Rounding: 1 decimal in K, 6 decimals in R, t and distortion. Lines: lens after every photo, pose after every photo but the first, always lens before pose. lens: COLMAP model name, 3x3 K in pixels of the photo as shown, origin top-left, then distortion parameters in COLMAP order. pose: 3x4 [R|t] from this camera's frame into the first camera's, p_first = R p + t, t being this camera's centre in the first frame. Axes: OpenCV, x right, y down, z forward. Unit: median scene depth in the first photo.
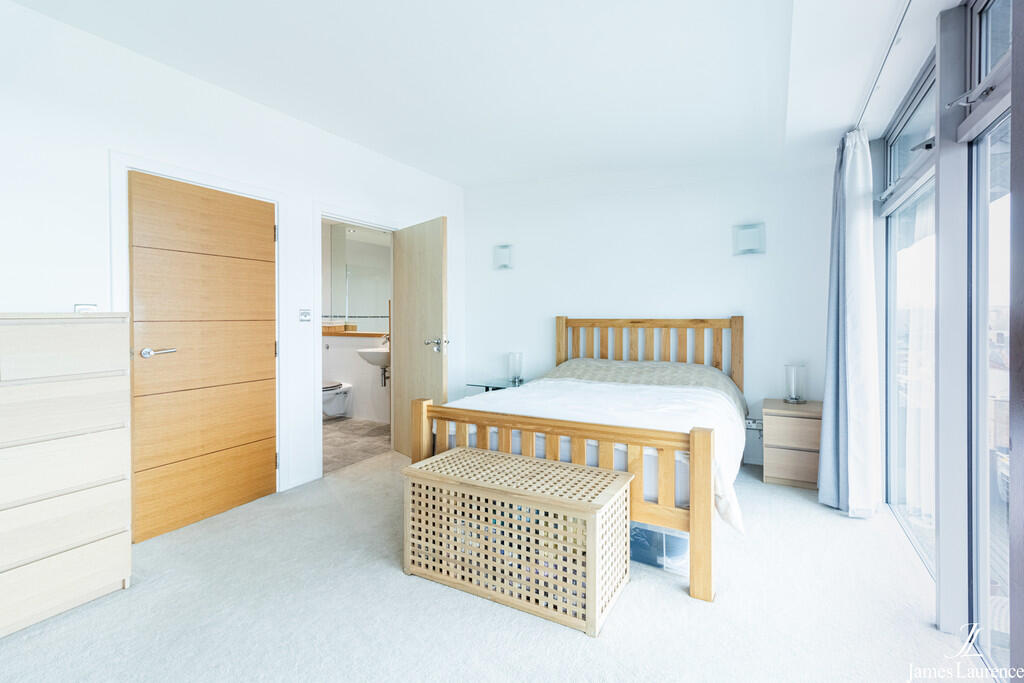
lens RADIAL K [[491.9, 0, 531.7], [0, 491.9, 320.8], [0, 0, 1]] dist [0.017297, 0.000510]
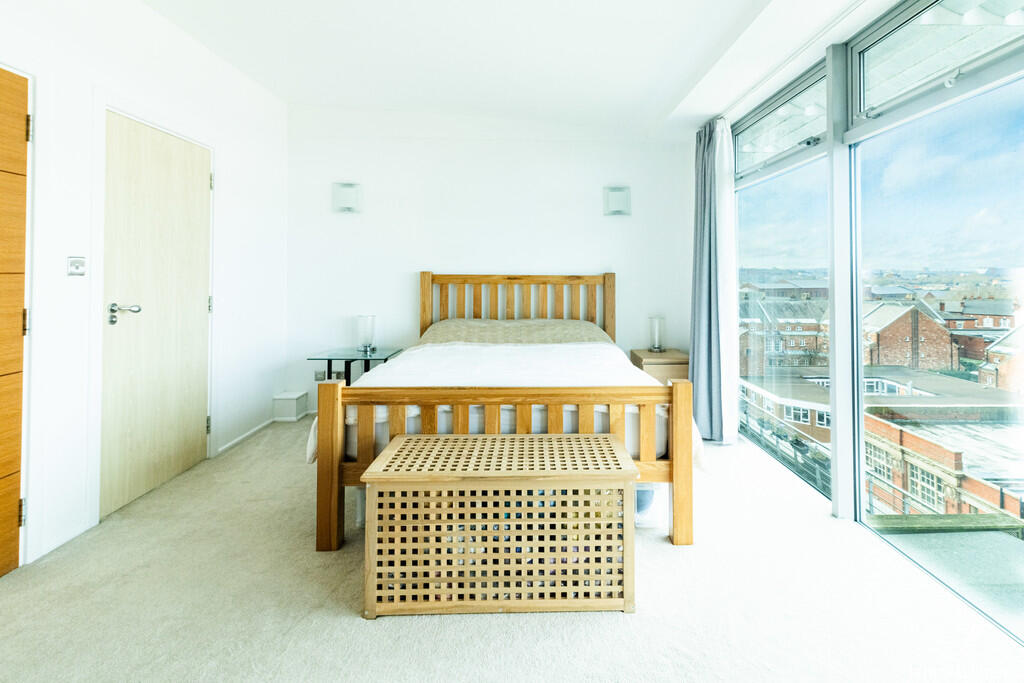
lens RADIAL K [[523.3, 0, 576.1], [0, 523.3, 263.1], [0, 0, 1]] dist [0.003796, 0.002600]
pose [[0.849824, 0.017921, 0.526762, -0.387096], [-0.002934, 0.999567, -0.029274, 0.004169], [-0.527058, 0.023332, 0.849509, 0.150211]]
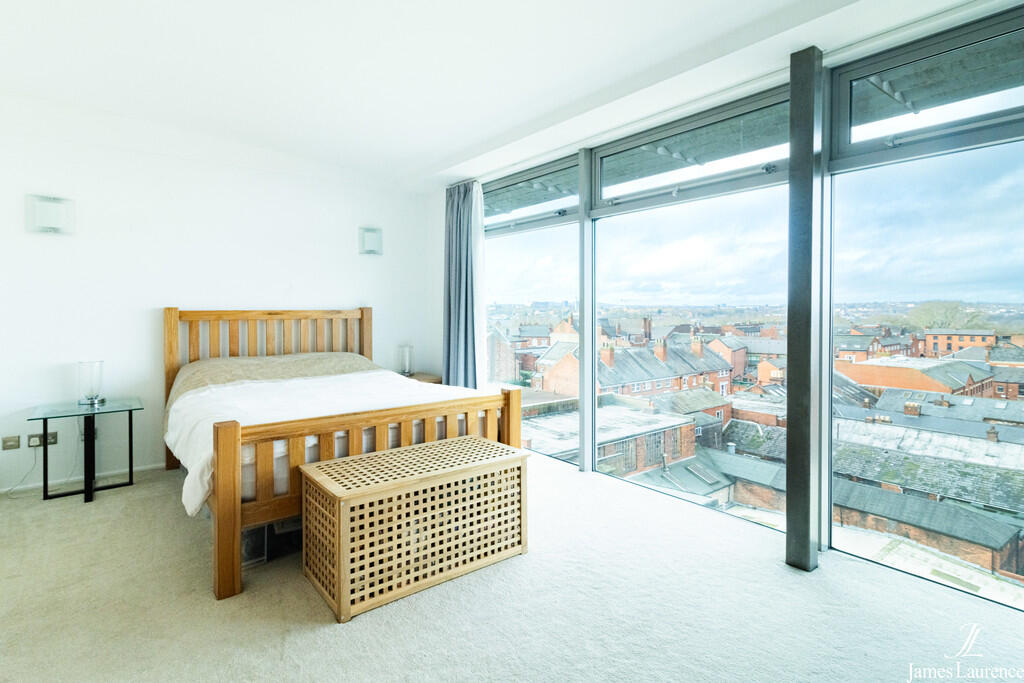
lens RADIAL K [[491.9, 0, 501.3], [0, 491.9, 316.2], [0, 0, 1]] dist [0.017297, 0.000510]
pose [[0.418785, -0.014235, 0.907974, -0.827359], [0.010014, 0.999889, 0.011057, 0.001632], [-0.908030, 0.004462, 0.418881, 0.396776]]
